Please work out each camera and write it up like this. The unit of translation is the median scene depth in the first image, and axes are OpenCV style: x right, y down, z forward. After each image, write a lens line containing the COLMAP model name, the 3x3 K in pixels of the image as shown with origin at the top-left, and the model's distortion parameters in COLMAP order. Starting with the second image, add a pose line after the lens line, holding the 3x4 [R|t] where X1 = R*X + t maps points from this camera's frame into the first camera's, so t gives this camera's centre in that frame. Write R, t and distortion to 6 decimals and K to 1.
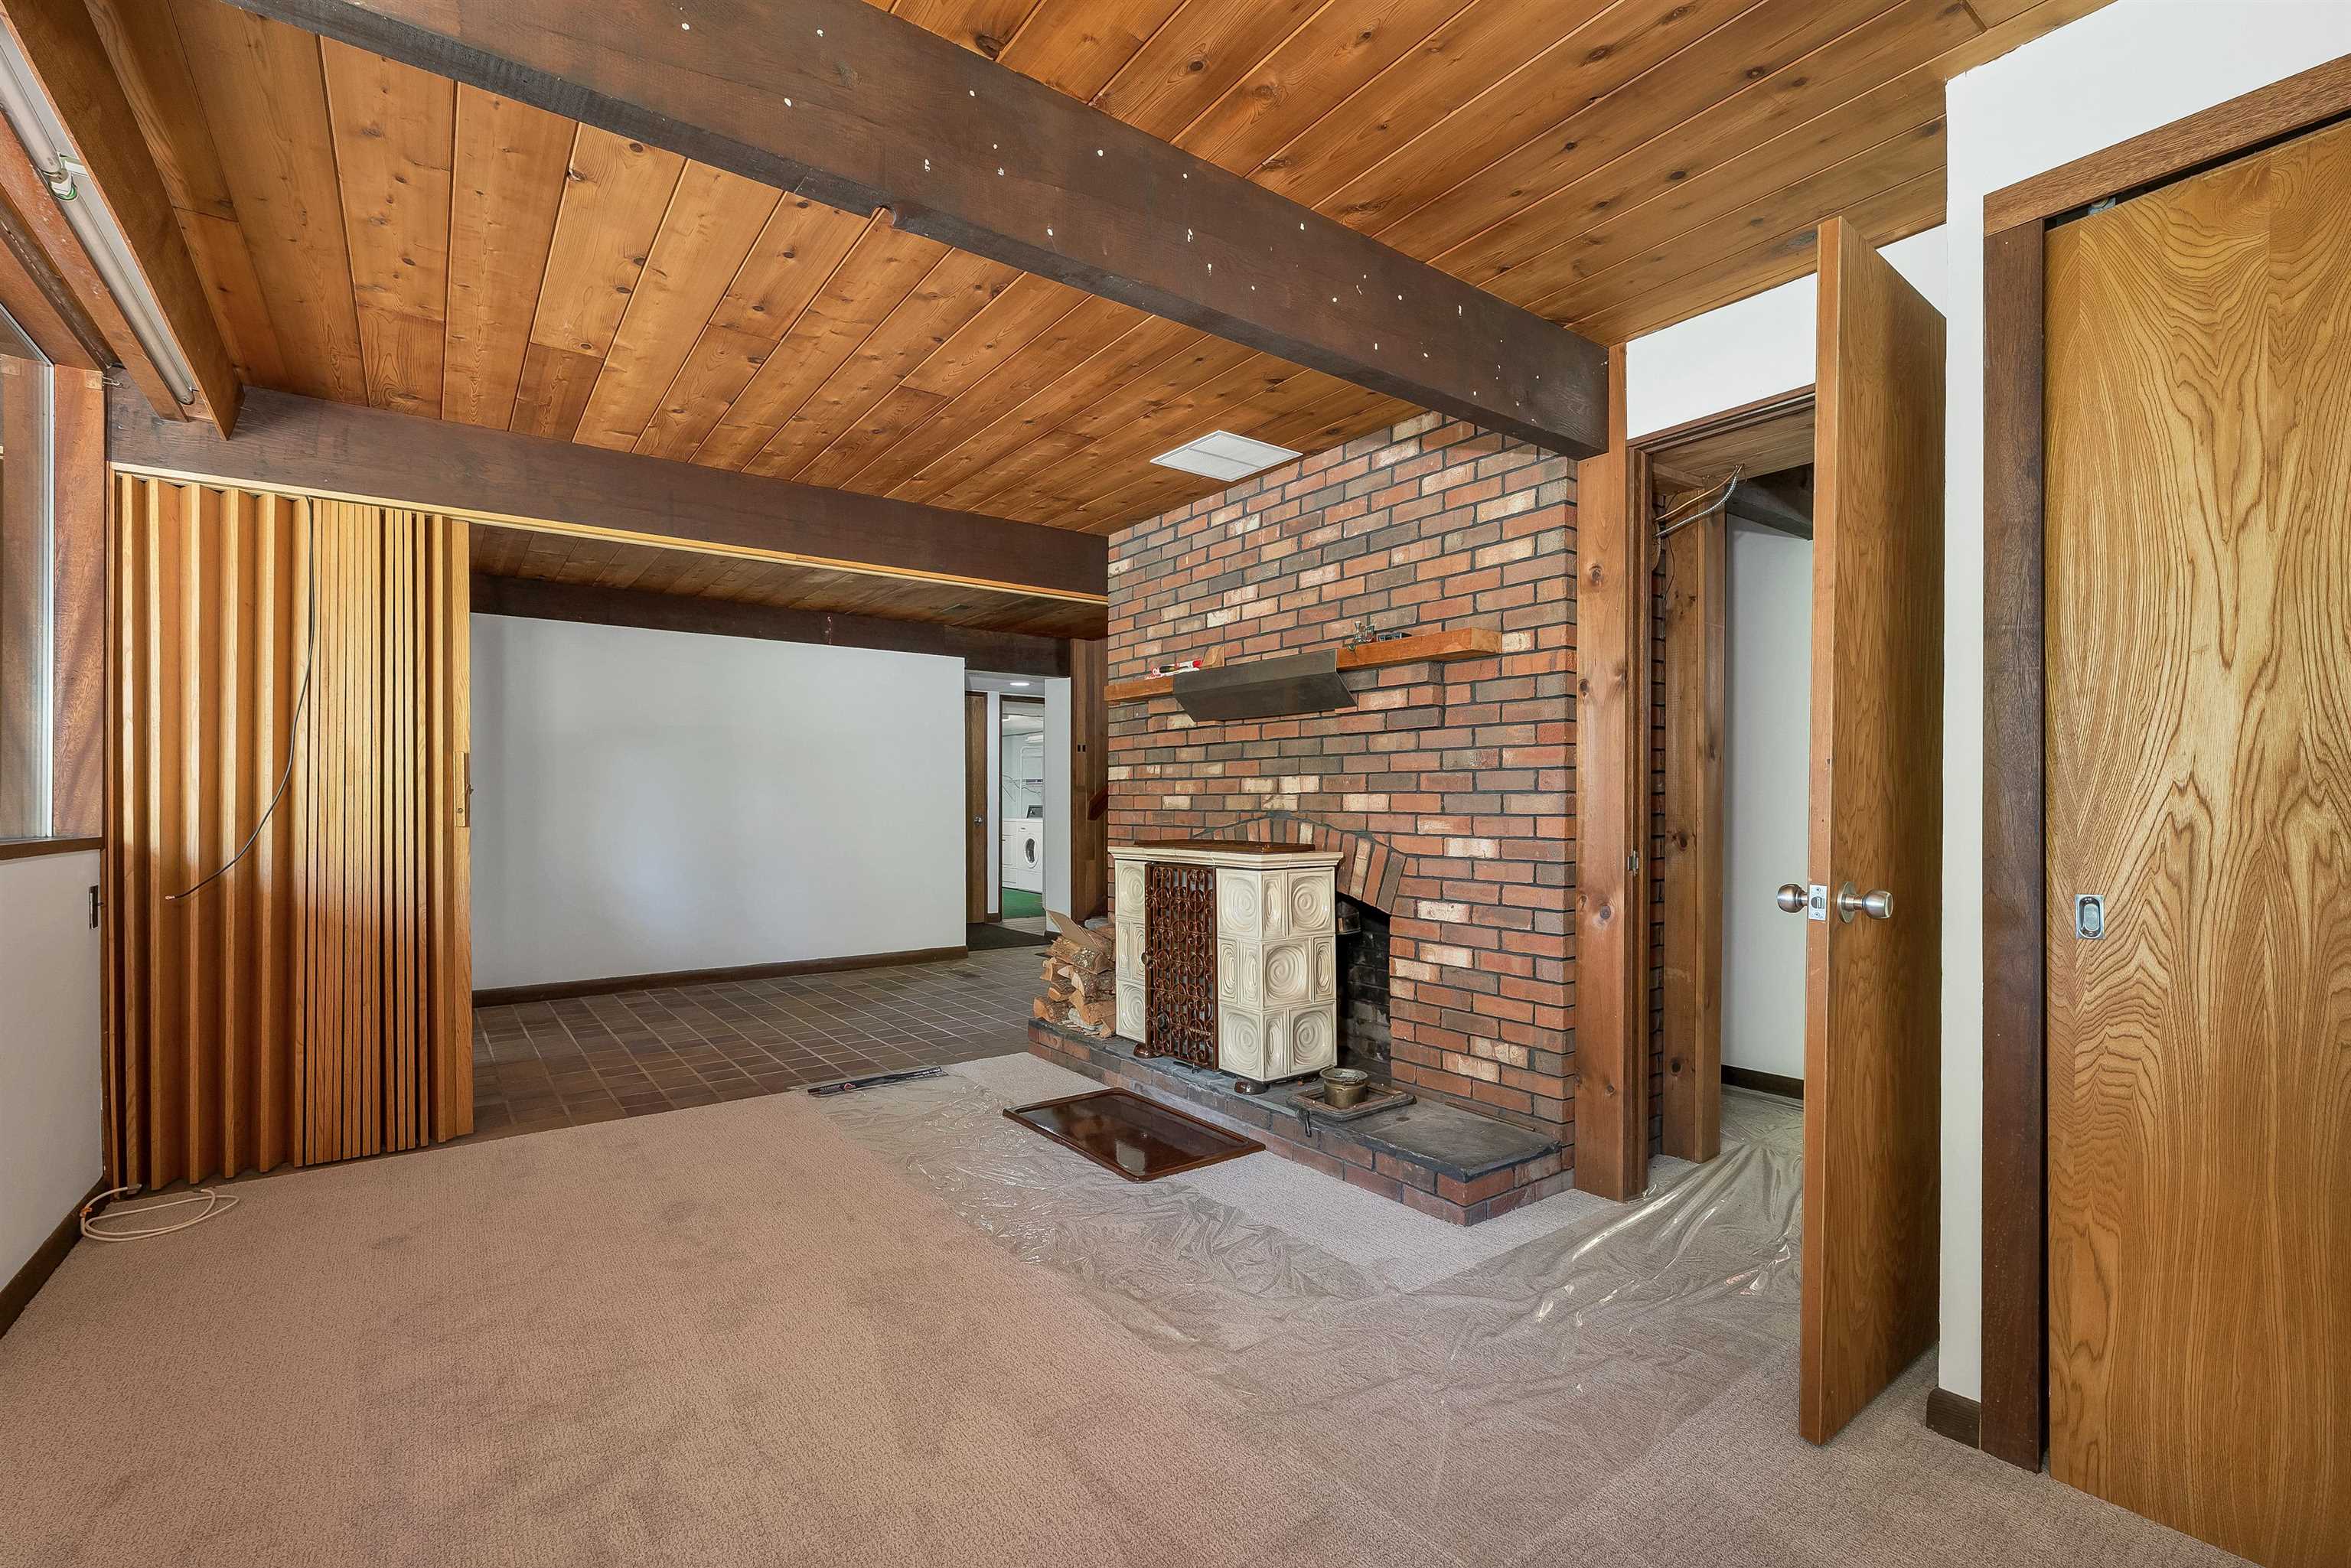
lens RADIAL K [[999.2, 0, 1128.1], [0, 999.2, 810.3], [0, 0, 1]] dist [0.003674, -0.001013]
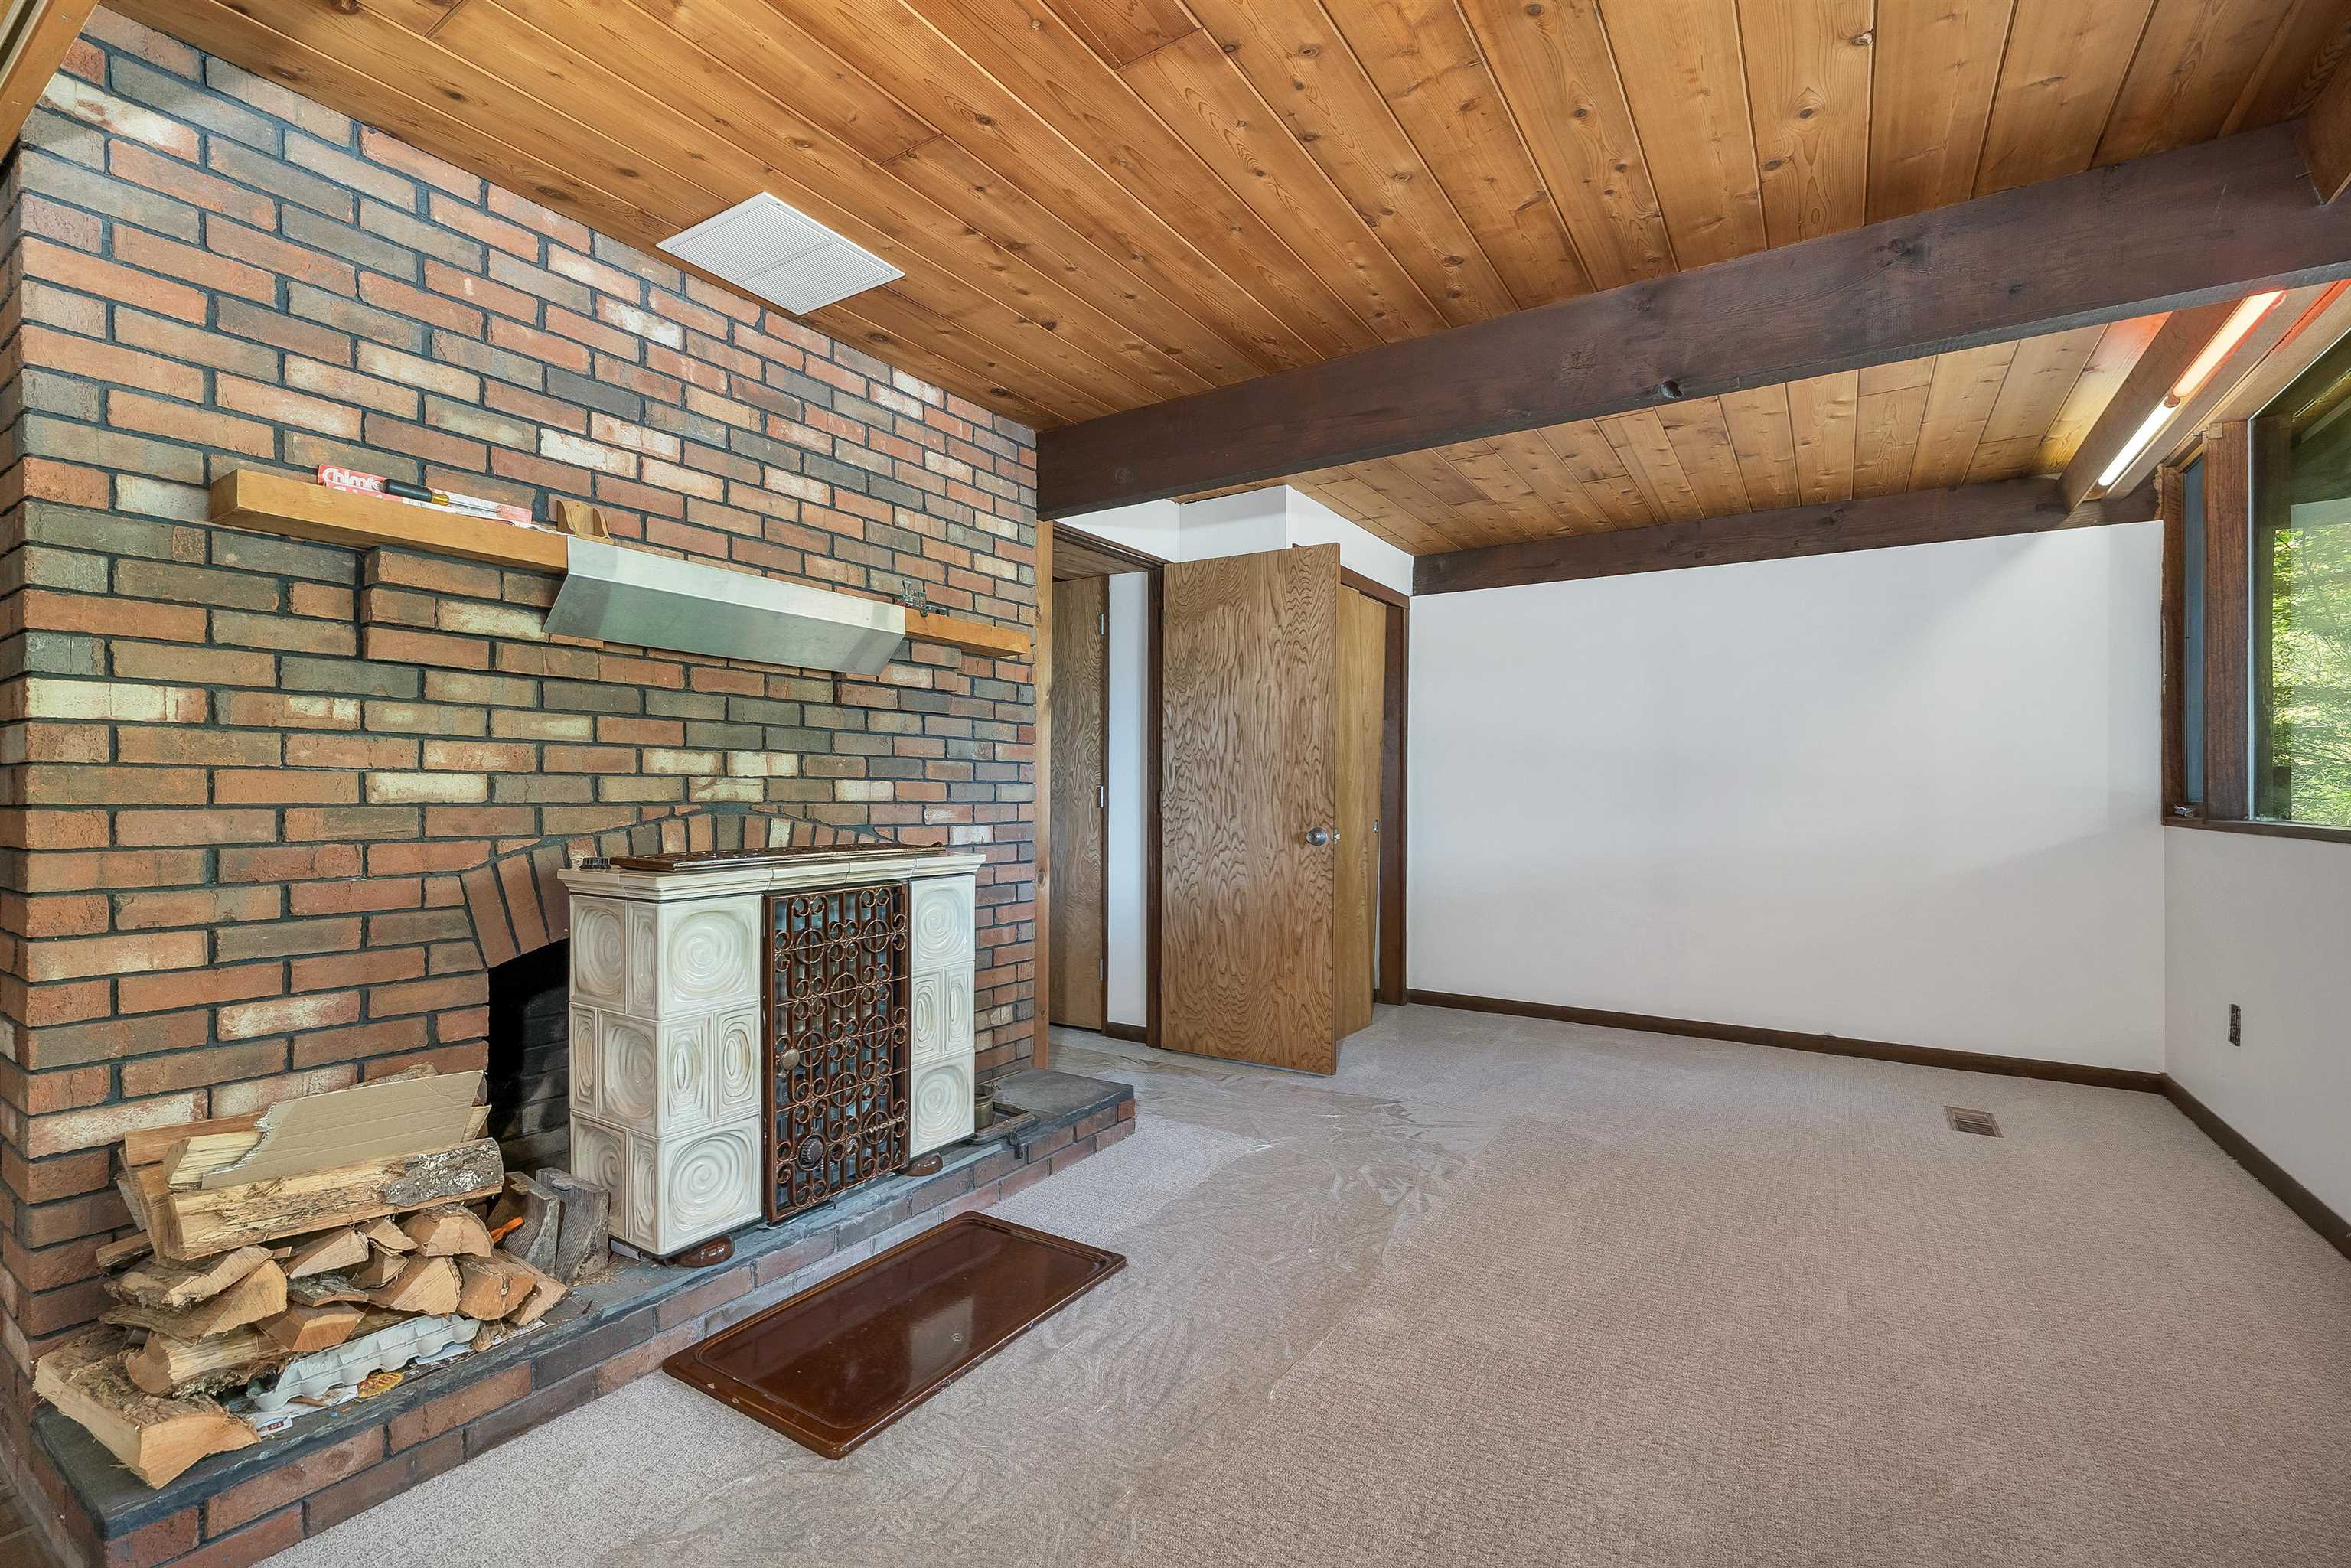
lens RADIAL K [[999.2, 0, 1206.1], [0, 999.2, 790.0], [0, 0, 1]] dist [0.003674, -0.001013]
pose [[-0.381481, 0.005487, 0.924360, -0.610459], [0.005861, 0.999977, -0.003517, -0.003618], [-0.924358, 0.004076, -0.381505, 0.999071]]
